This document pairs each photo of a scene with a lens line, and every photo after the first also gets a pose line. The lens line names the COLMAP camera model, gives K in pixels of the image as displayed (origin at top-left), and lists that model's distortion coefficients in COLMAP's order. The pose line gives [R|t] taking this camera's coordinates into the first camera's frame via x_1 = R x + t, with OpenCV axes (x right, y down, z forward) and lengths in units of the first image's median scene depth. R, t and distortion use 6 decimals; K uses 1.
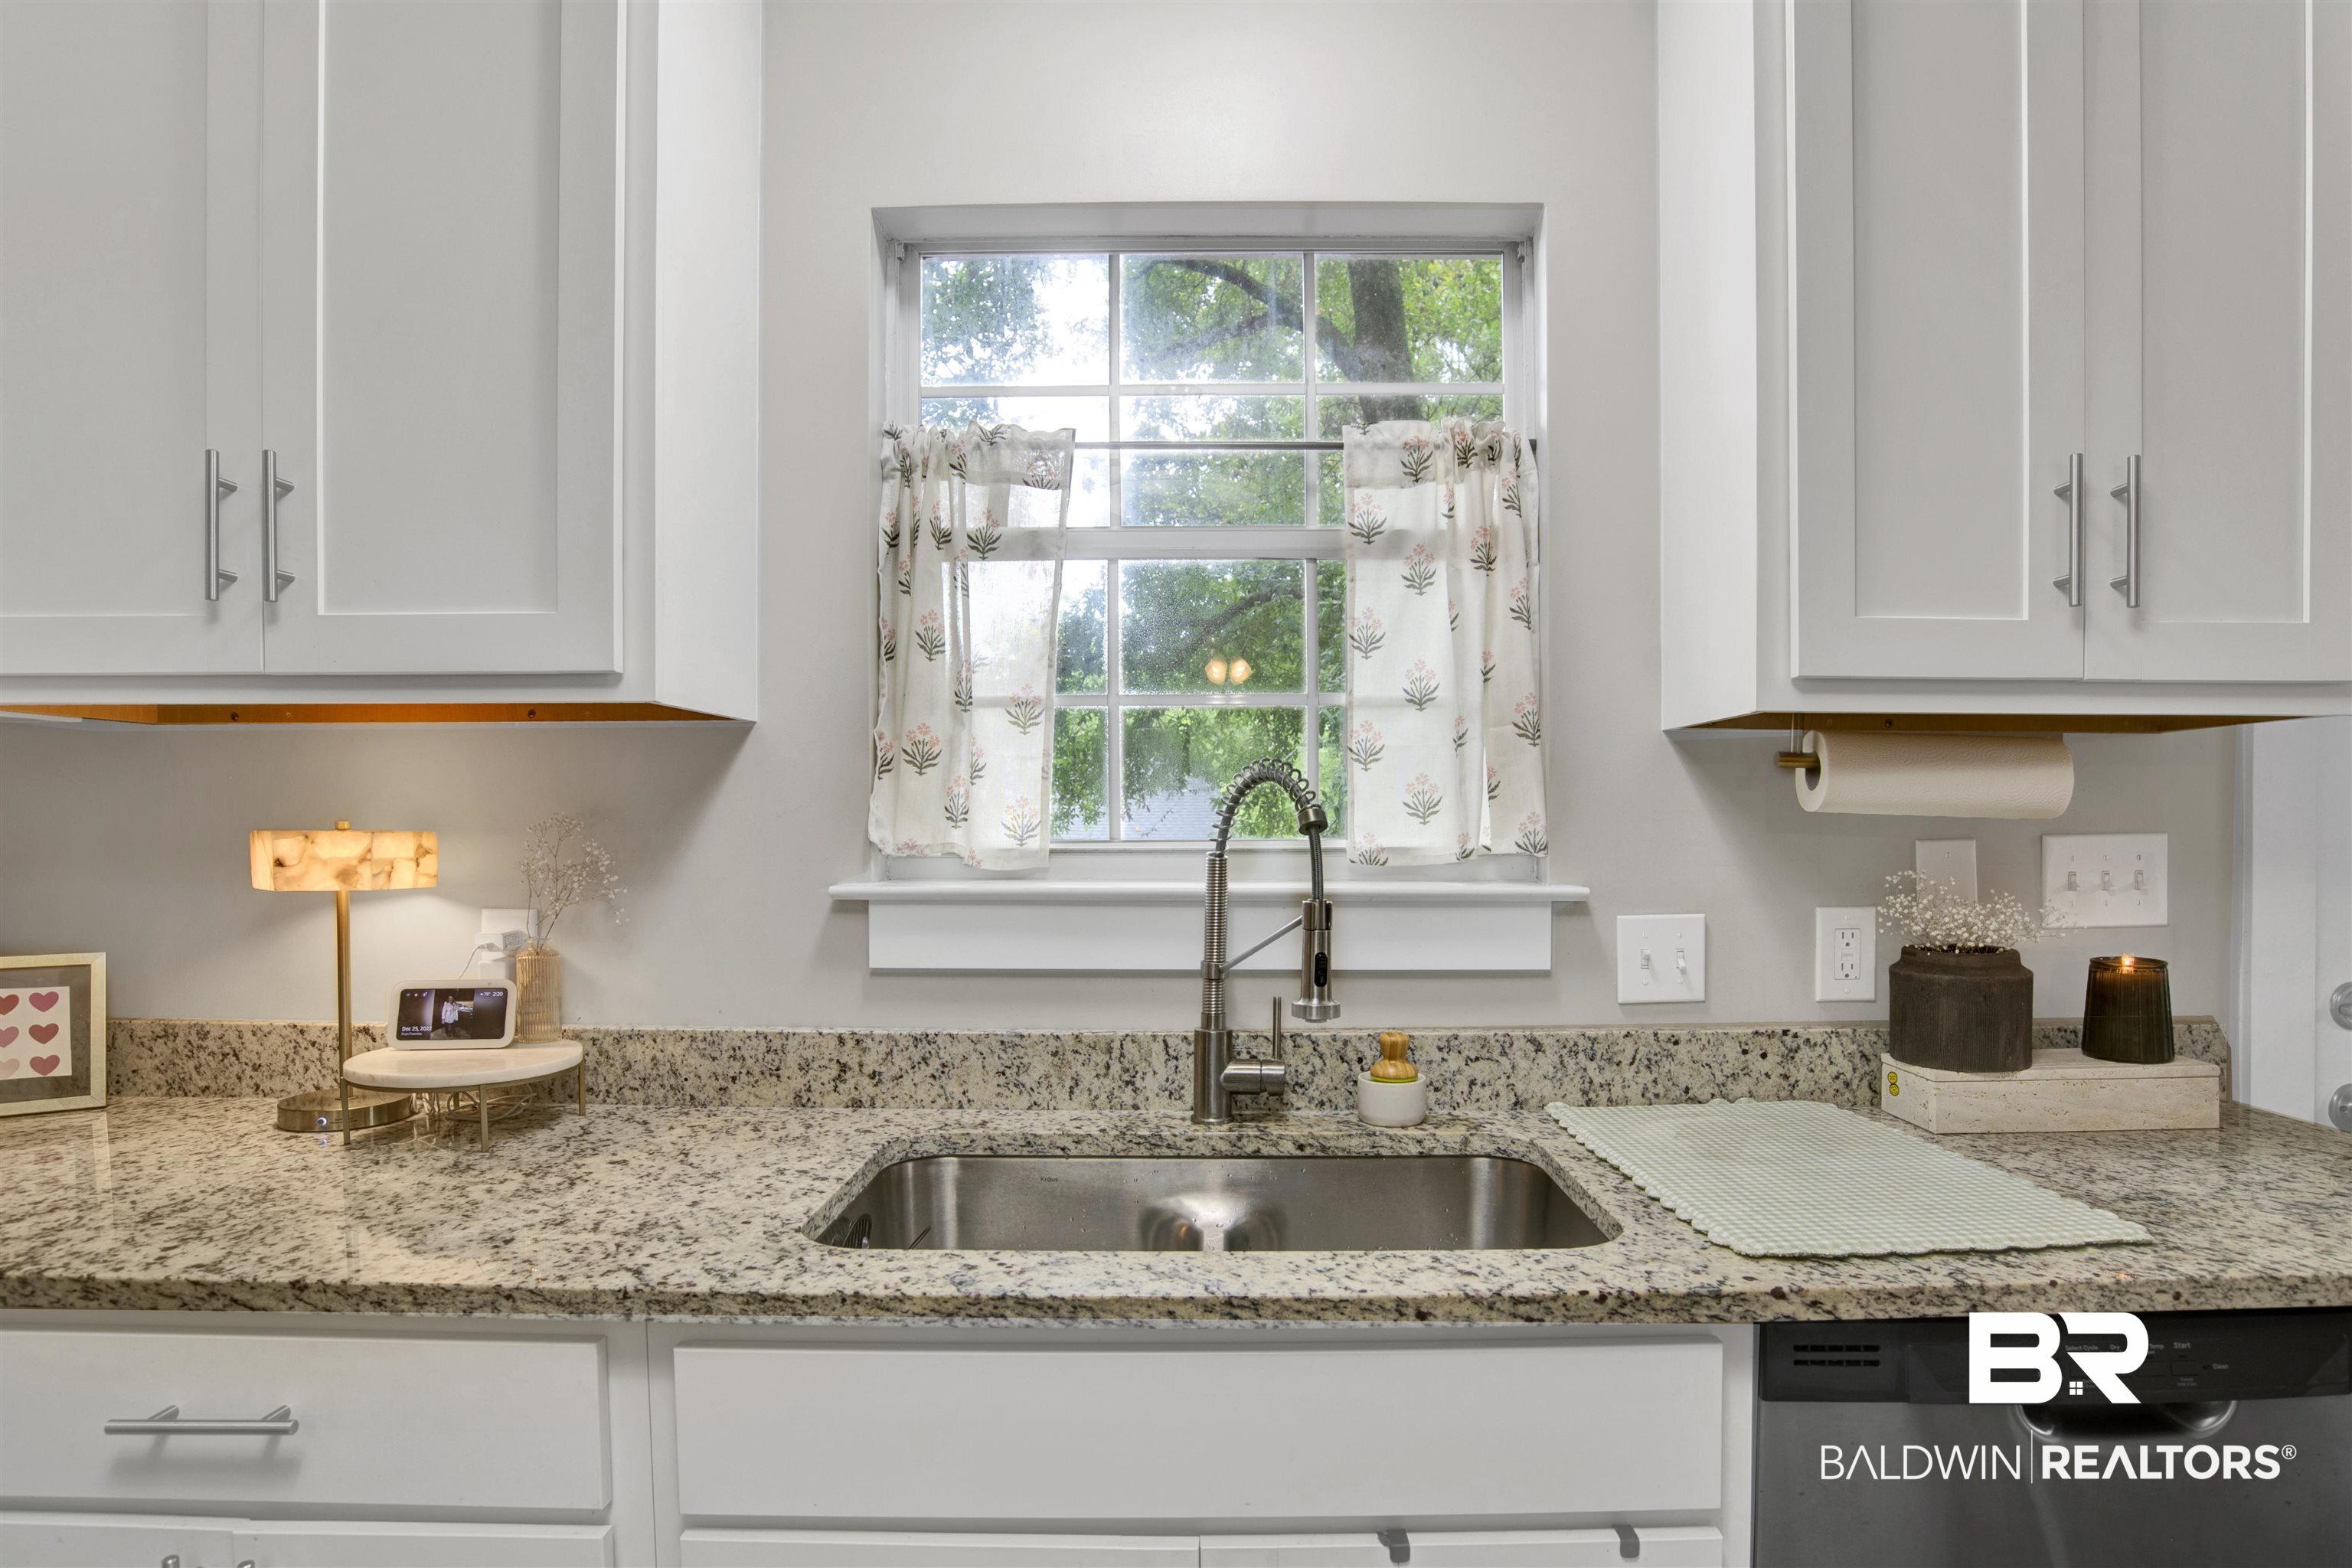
lens RADIAL K [[1275.3, 0, 1175.7], [0, 1275.3, 802.6], [0, 0, 1]] dist [-0.046643, 0.004058]
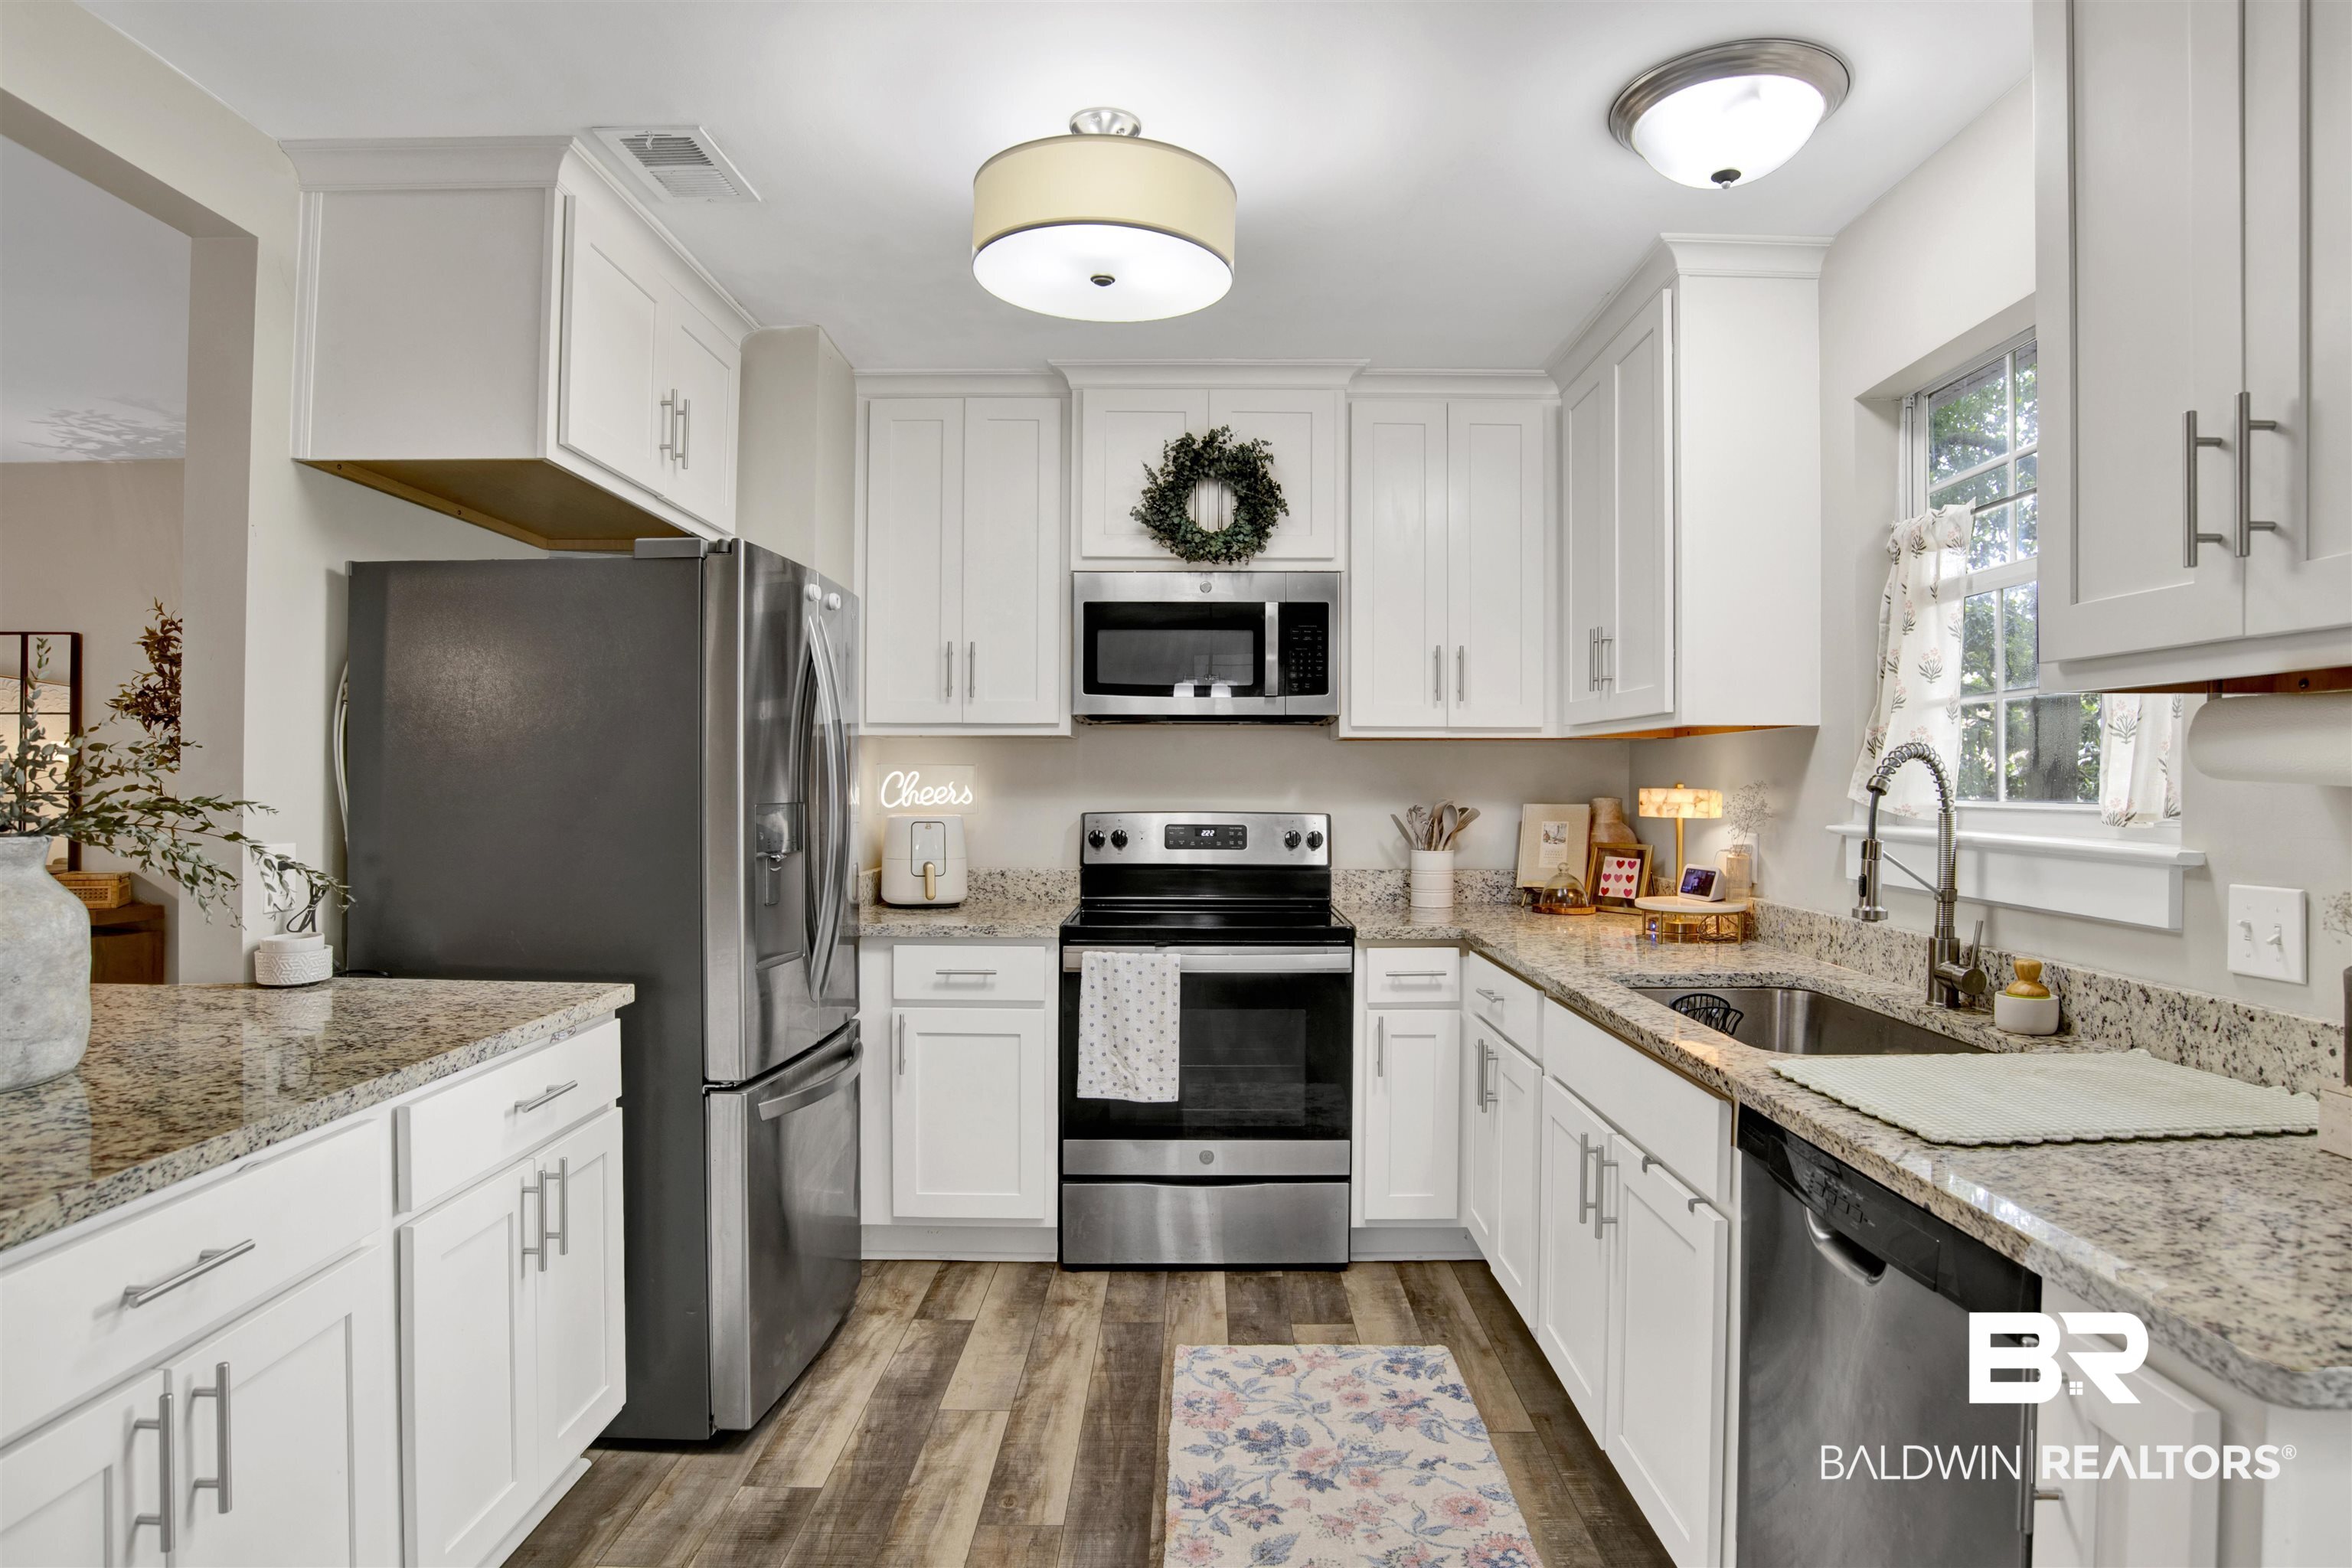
lens RADIAL K [[1247.5, 0, 1182.9], [0, 1247.5, 764.1], [0, 0, 1]] dist [-0.058408, 0.020227]
pose [[-0.022678, -0.015665, -0.999620, 1.327200], [0.000748, 0.999877, -0.015686, 0.011353], [0.999743, -0.001104, -0.022664, 0.212853]]
